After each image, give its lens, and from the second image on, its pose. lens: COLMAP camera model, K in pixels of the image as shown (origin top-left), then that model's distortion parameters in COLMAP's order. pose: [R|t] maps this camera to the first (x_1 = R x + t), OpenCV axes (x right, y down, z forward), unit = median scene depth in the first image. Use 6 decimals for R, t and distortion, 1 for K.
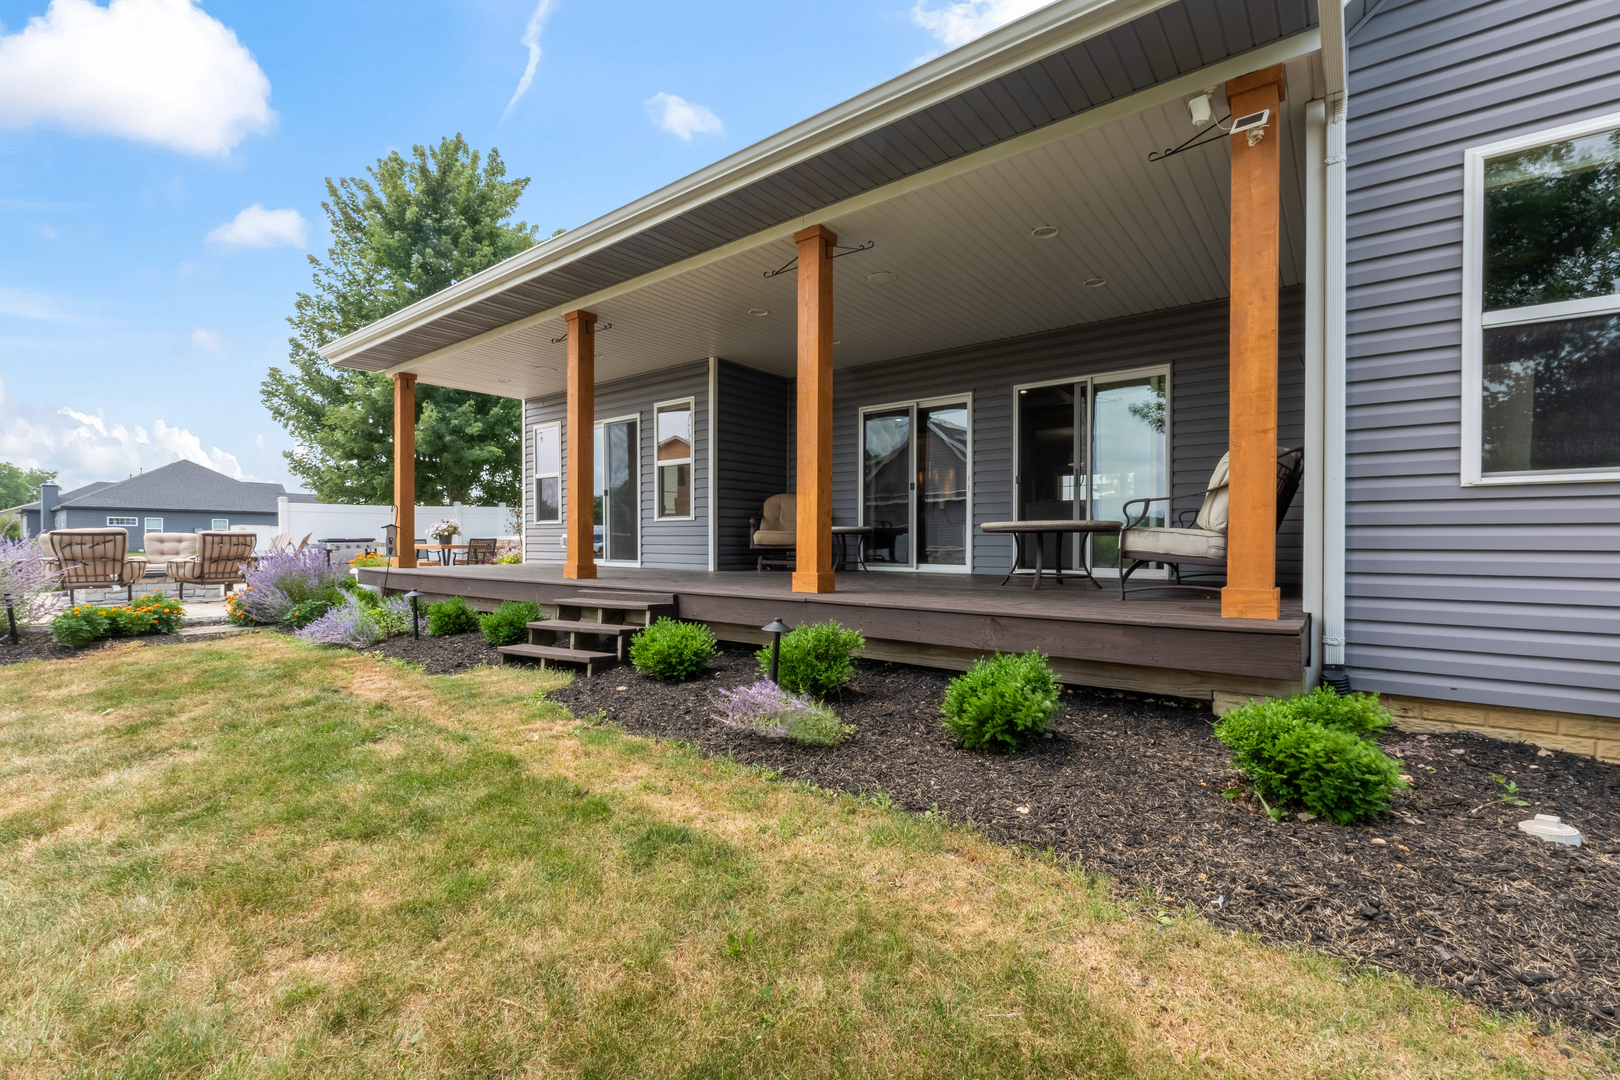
lens RADIAL K [[693.6, 0, 805.8], [0, 693.6, 543.6], [0, 0, 1]] dist [-0.000722, -0.000240]
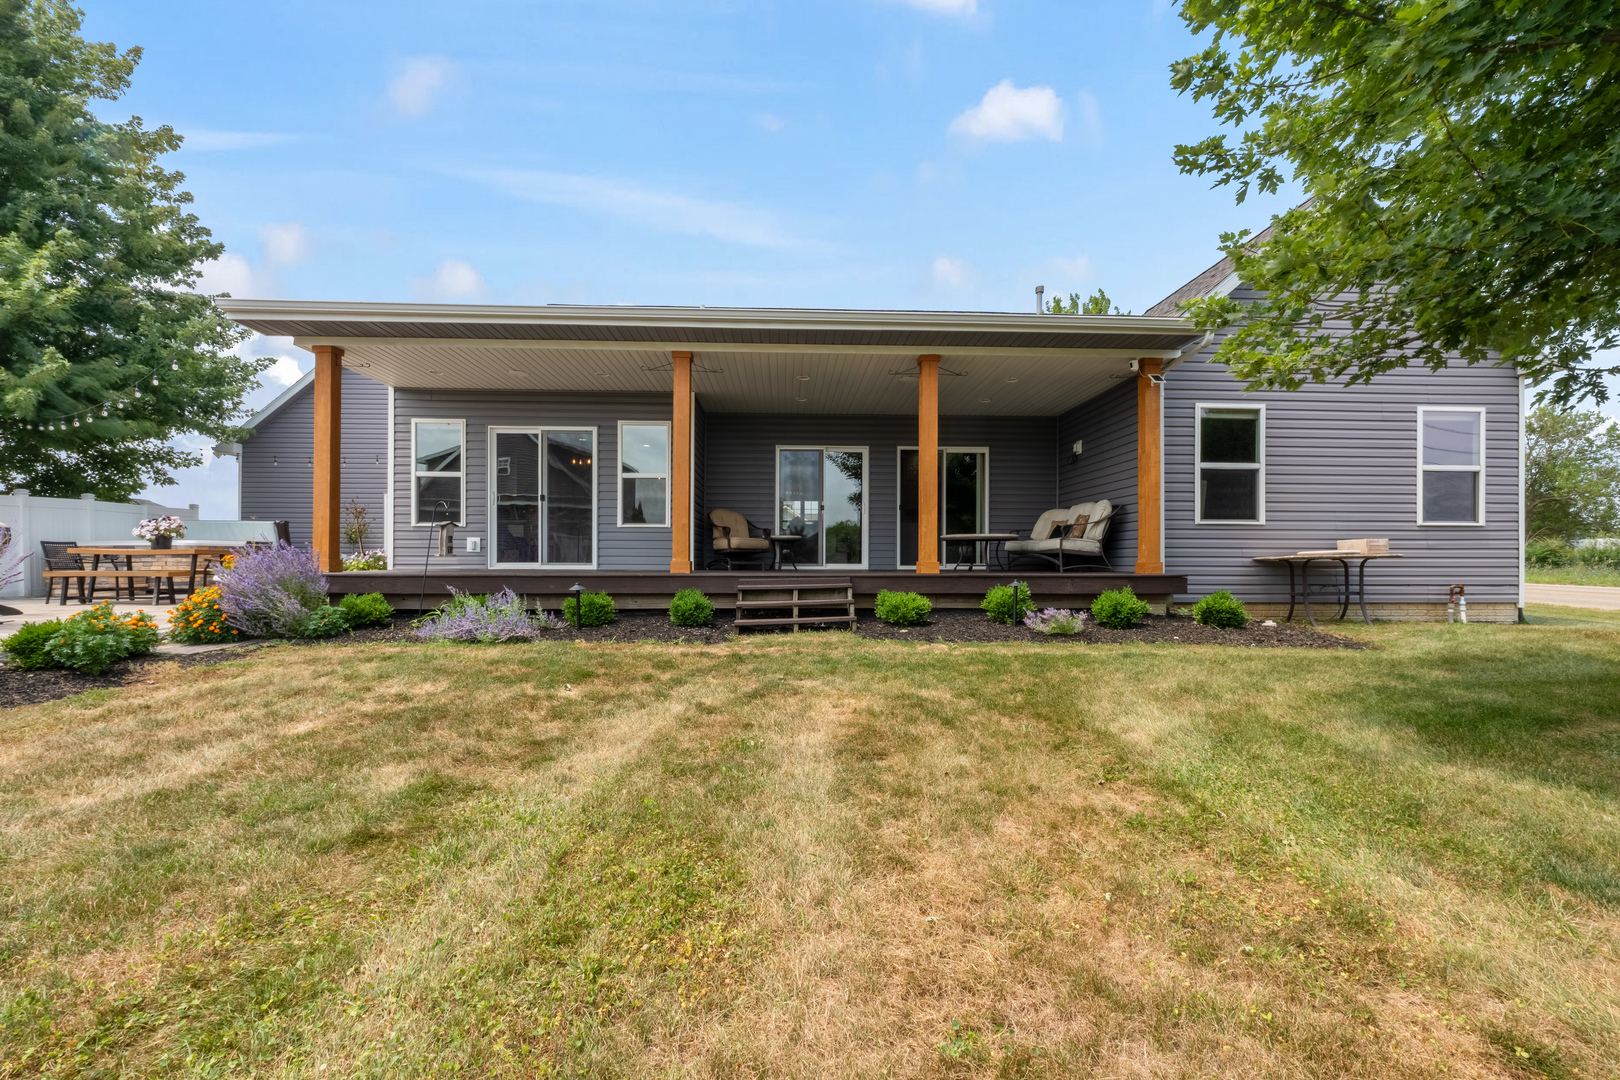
lens RADIAL K [[689.3, 0, 814.9], [0, 689.3, 565.7], [0, 0, 1]] dist [-0.001720, -0.000079]
pose [[0.767476, -0.004057, 0.641065, -0.989537], [0.000005, 0.999980, 0.006322, 0.032594], [-0.641078, -0.004849, 0.767460, -0.067036]]
